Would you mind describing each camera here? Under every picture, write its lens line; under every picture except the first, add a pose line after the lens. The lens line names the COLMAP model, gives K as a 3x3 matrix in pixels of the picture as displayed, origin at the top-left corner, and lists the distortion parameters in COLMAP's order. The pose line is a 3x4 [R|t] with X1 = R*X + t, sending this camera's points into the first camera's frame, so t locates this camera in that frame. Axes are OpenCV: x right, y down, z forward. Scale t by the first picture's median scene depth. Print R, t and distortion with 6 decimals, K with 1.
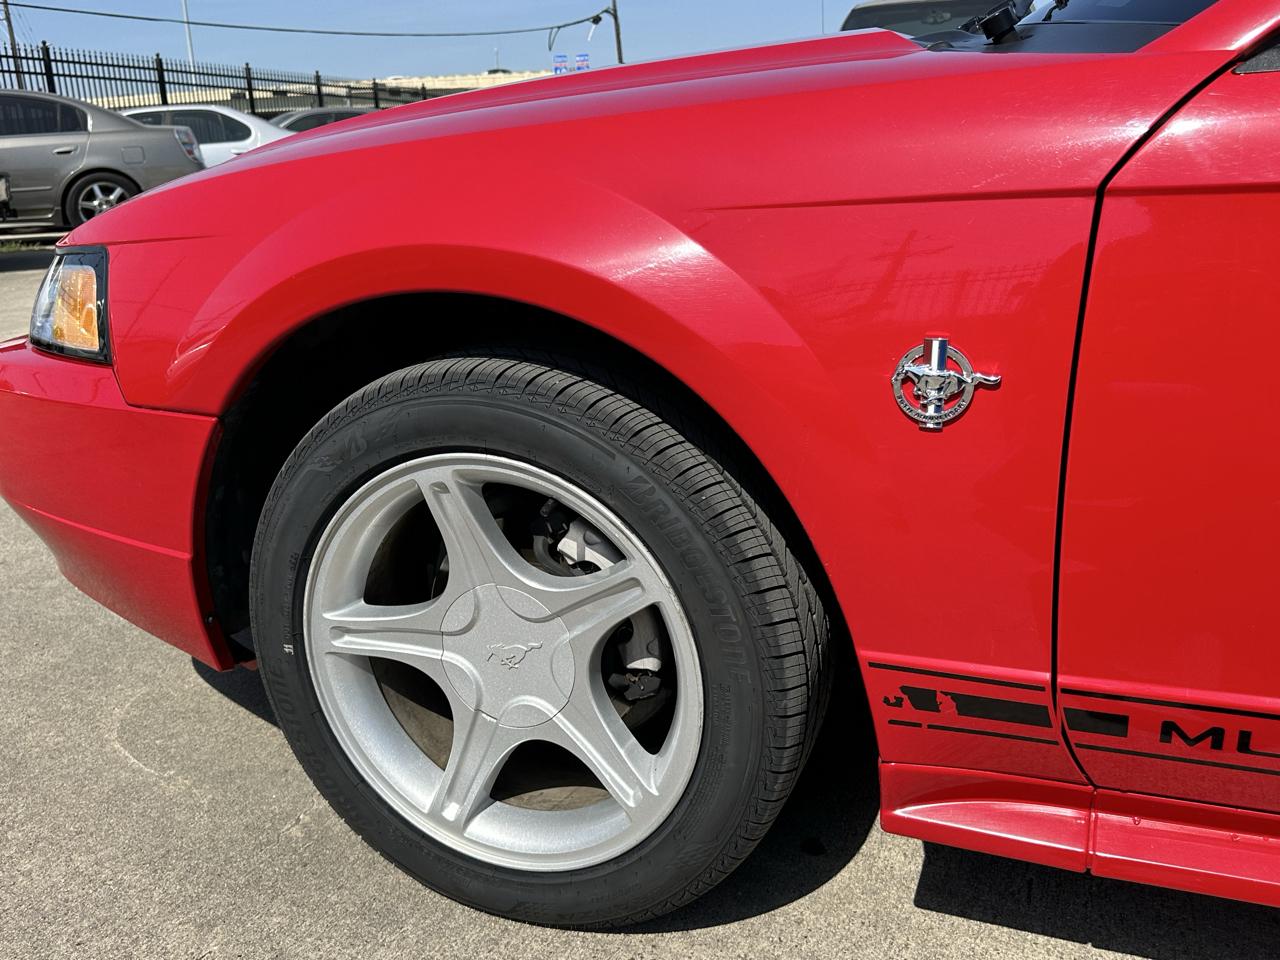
lens RADIAL K [[1168.5, 0, 642.8], [0, 1168.5, 465.9], [0, 0, 1]] dist [0.034203, 0.000000]
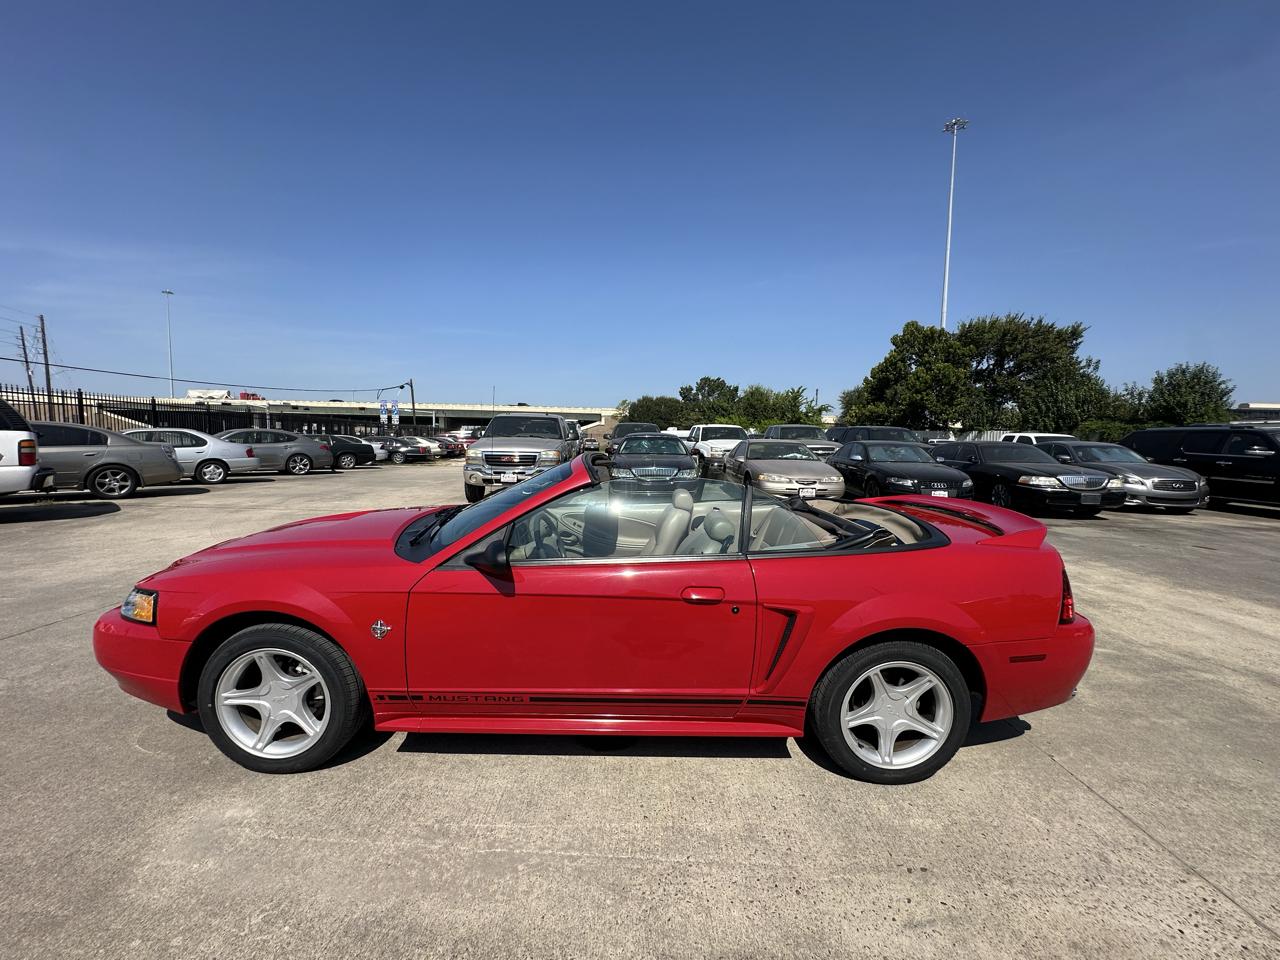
lens RADIAL K [[514.2, 0, 641.7], [0, 514.2, 480.5], [0, 0, 1]] dist [-0.004400, 0.001169]
pose [[0.922674, 0.023579, 0.384860, 0.311063], [0.049535, 0.982609, -0.178959, -0.181371], [-0.382386, 0.184185, 0.905459, -1.093637]]
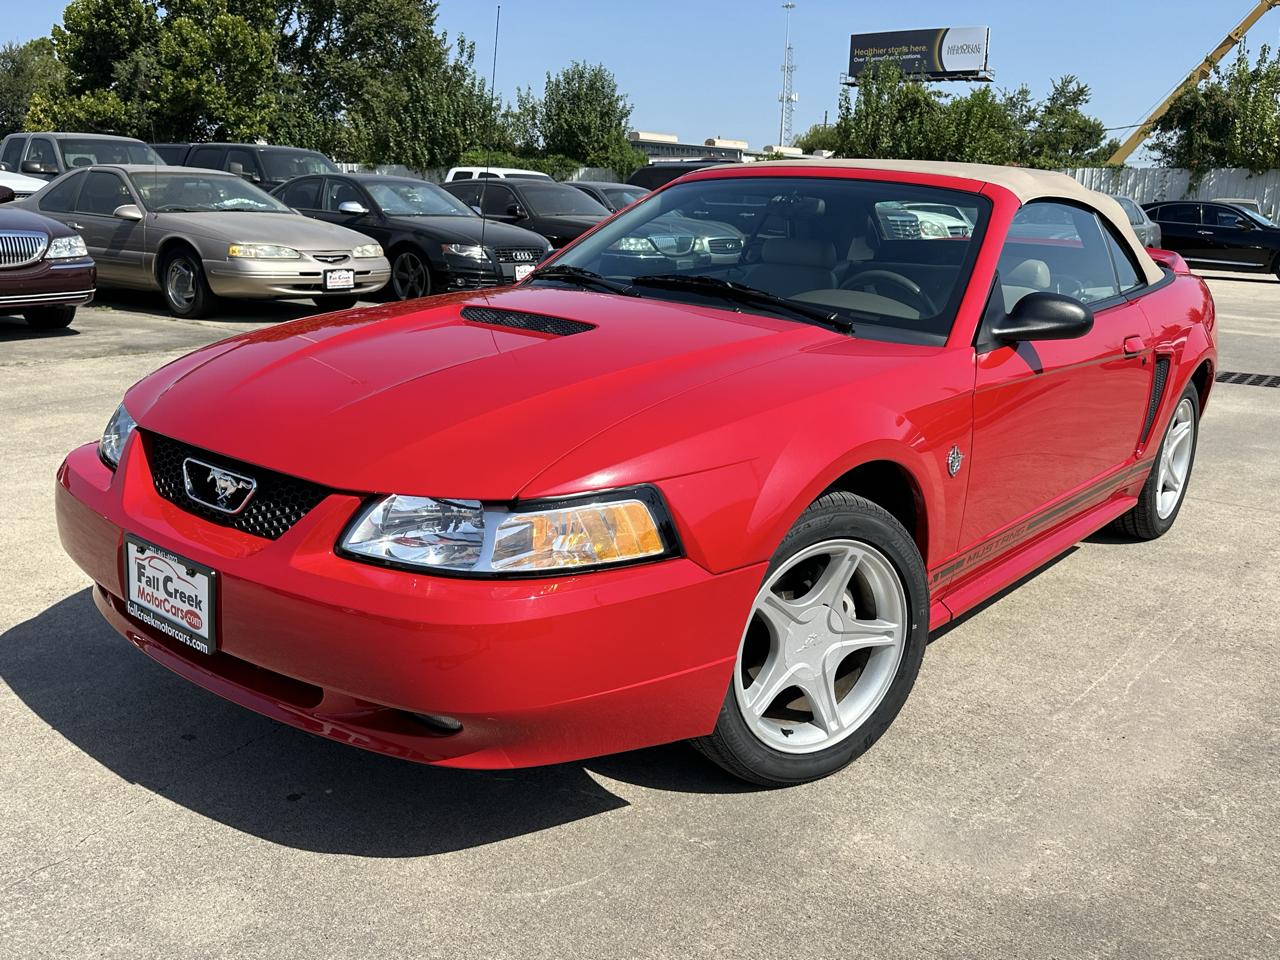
lens RADIAL K [[1113.7, 0, 647.2], [0, 1113.7, 482.7], [0, 0, 1]] dist [0.081134, -0.126686]
pose [[0.253139, -0.190564, 0.948476, -1.854426], [0.224766, 0.965165, 0.133930, -0.403480], [-0.940958, 0.179282, 0.287153, 0.663225]]
